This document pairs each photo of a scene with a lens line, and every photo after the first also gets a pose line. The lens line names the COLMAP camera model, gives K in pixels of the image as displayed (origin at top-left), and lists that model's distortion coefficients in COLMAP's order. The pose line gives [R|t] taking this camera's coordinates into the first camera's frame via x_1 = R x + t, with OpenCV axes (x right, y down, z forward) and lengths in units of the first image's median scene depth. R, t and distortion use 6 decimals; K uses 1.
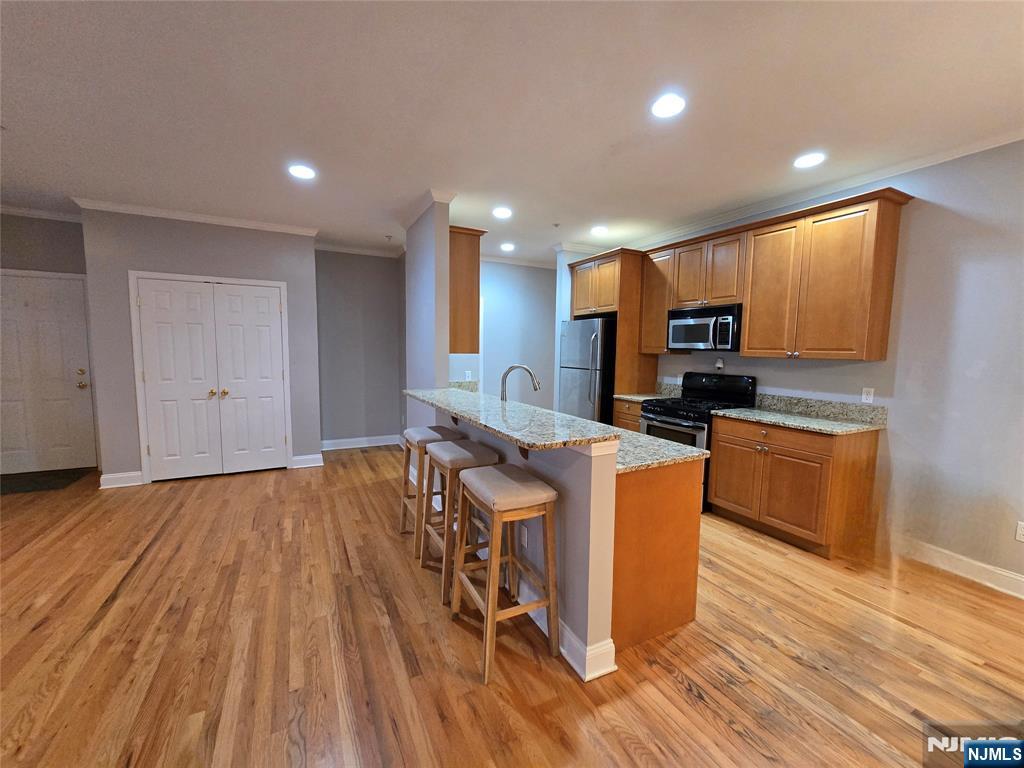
lens RADIAL K [[416.7, 0, 515.4], [0, 416.7, 386.6], [0, 0, 1]] dist [-0.003230, 0.000447]
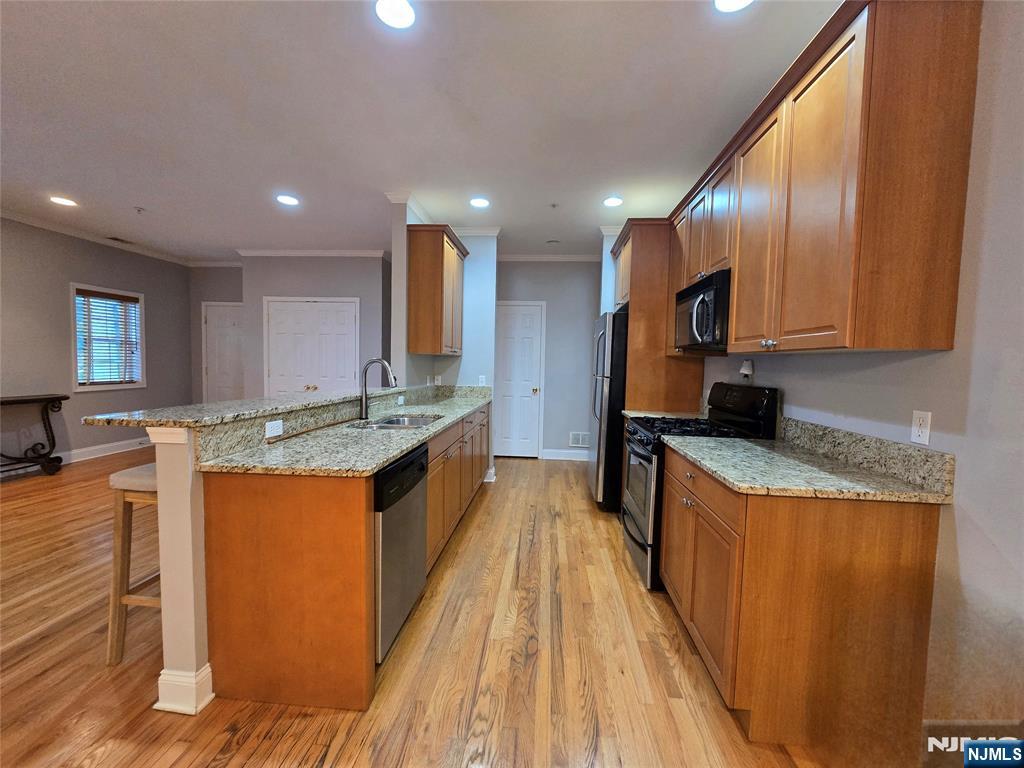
lens RADIAL K [[416.7, 0, 515.4], [0, 416.7, 386.6], [0, 0, 1]] dist [-0.003230, 0.000447]
pose [[0.845871, 0.035938, -0.532176, 0.723934], [-0.061076, 0.997691, -0.029703, 0.017393], [0.529880, 0.057629, 0.846112, 0.374384]]
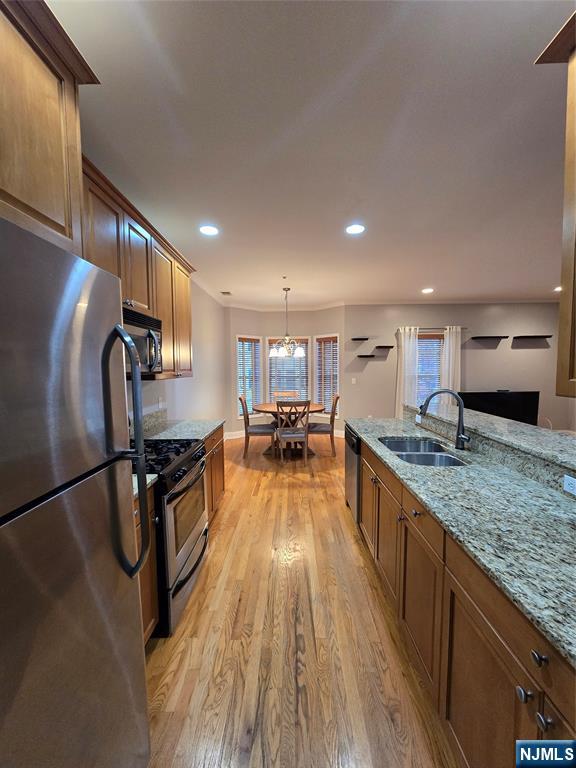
lens RADIAL K [[312.5, 0, 288.0], [0, 312.5, 384.0], [0, 0, 1]] dist [-0.003230, 0.000447]
pose [[-0.878630, -0.033302, 0.476340, -0.018562], [0.040698, 0.988712, 0.144193, -0.177357], [-0.475765, 0.146078, -0.867357, 1.727591]]
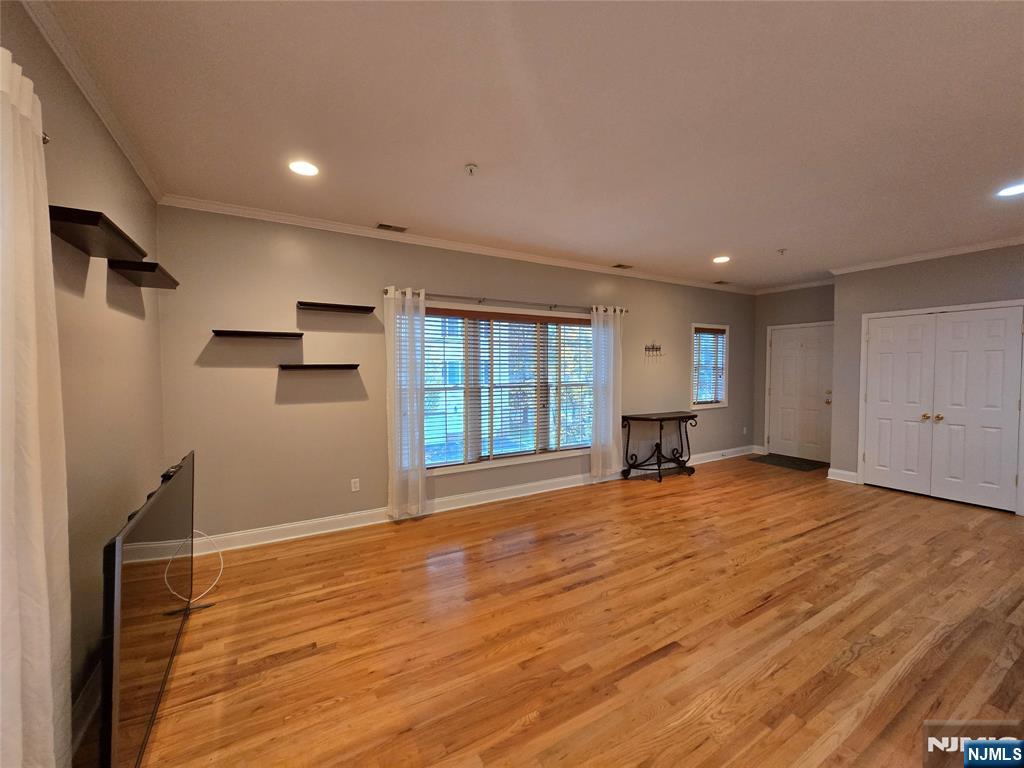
lens RADIAL K [[417.6, 0, 516.0], [0, 417.6, 381.6], [0, 0, 1]] dist [-0.000508, 0.000357]
pose [[0.053212, 0.016131, -0.998453, 0.403554], [-0.088991, 0.995968, 0.011348, 0.011474], [0.994610, 0.088250, 0.054433, -0.149118]]
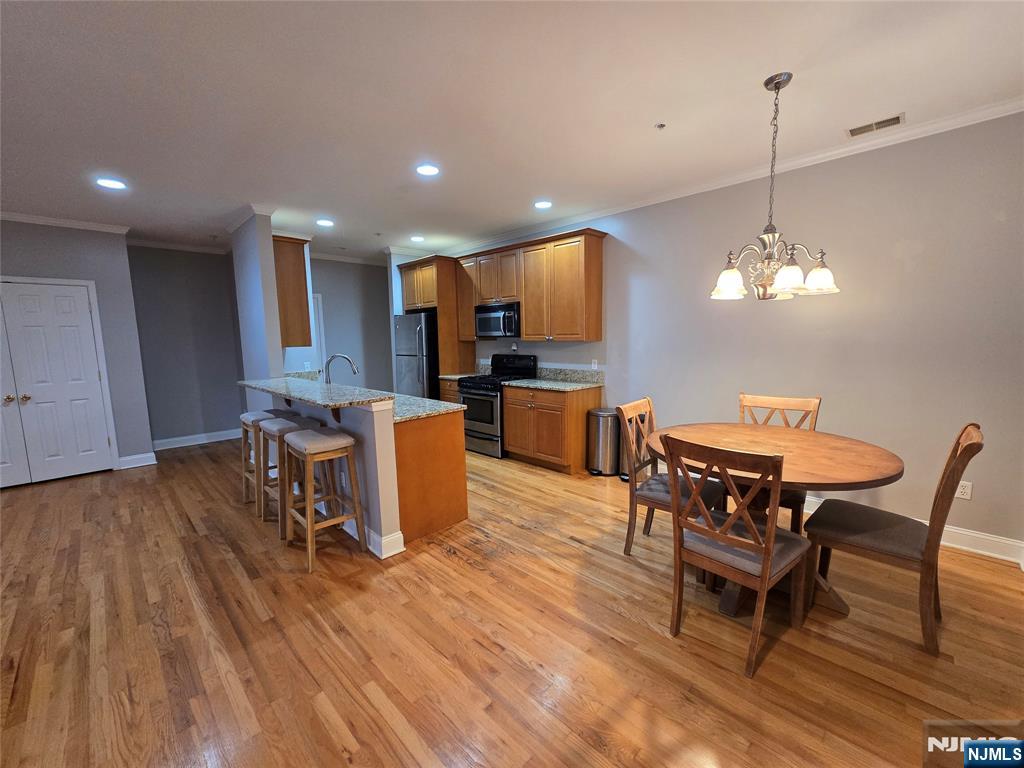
lens RADIAL K [[416.7, 0, 515.4], [0, 416.7, 386.6], [0, 0, 1]] dist [-0.003230, 0.000447]
pose [[0.953392, -0.067325, 0.294128, 0.134791], [0.058565, 0.997541, 0.038500, 0.026891], [-0.295997, -0.019480, 0.954990, -0.351306]]
